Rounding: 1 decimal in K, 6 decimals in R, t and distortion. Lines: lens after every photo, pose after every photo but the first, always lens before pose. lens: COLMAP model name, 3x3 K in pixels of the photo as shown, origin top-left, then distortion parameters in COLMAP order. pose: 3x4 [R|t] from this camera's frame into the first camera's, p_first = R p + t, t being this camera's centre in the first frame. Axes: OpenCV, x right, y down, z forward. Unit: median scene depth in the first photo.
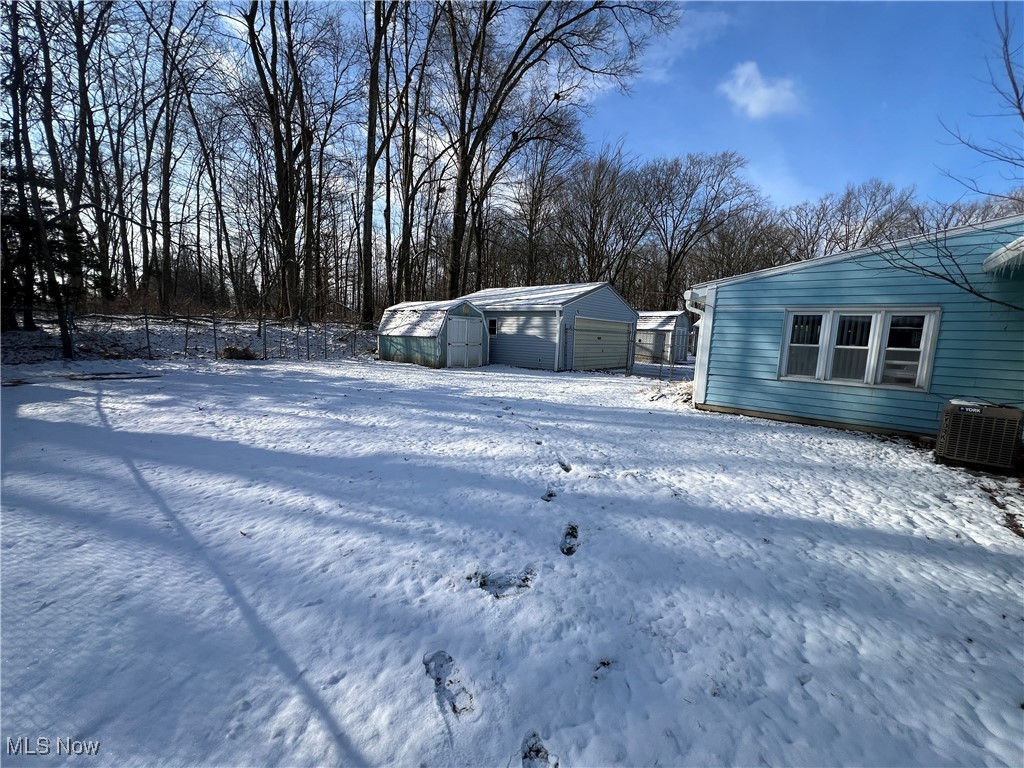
lens RADIAL K [[409.7, 0, 510.1], [0, 409.7, 389.4], [0, 0, 1]] dist [0.000147, 0.000226]
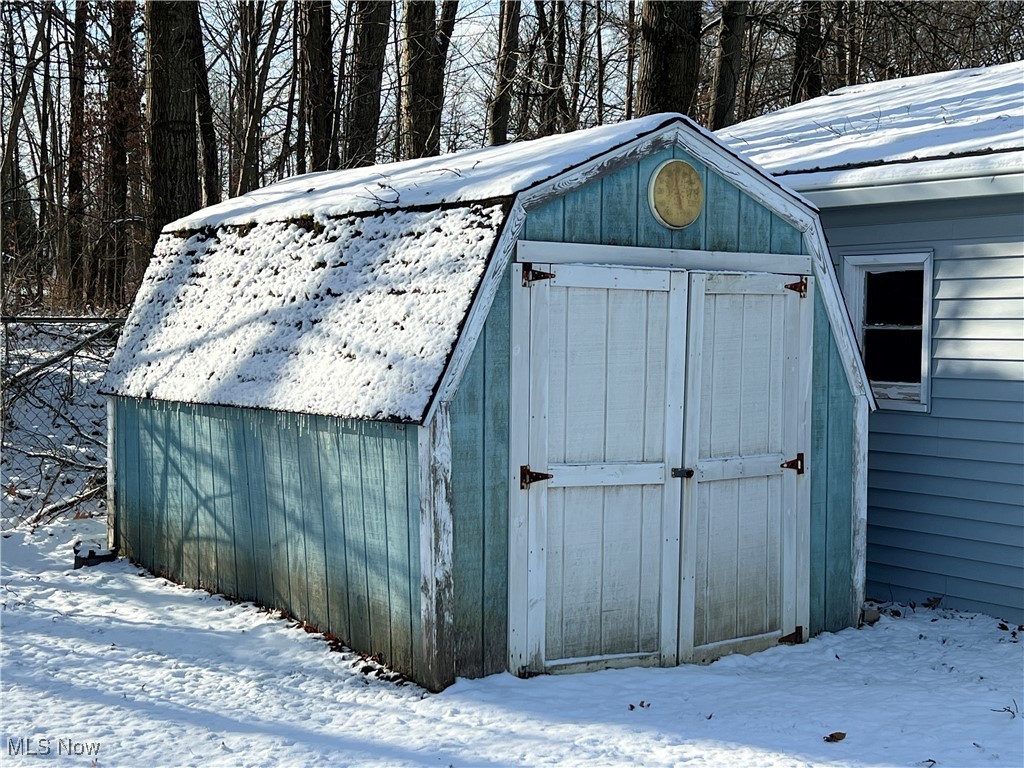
lens RADIAL K [[1572.9, 0, 513.8], [0, 1572.9, 384.4], [0, 0, 1]] dist [0.106509, 0.000000]
pose [[0.964288, -0.012359, -0.264567, -0.027857], [-0.016656, 0.994104, -0.107145, -0.081511], [0.264331, 0.107725, 0.958397, 0.513030]]
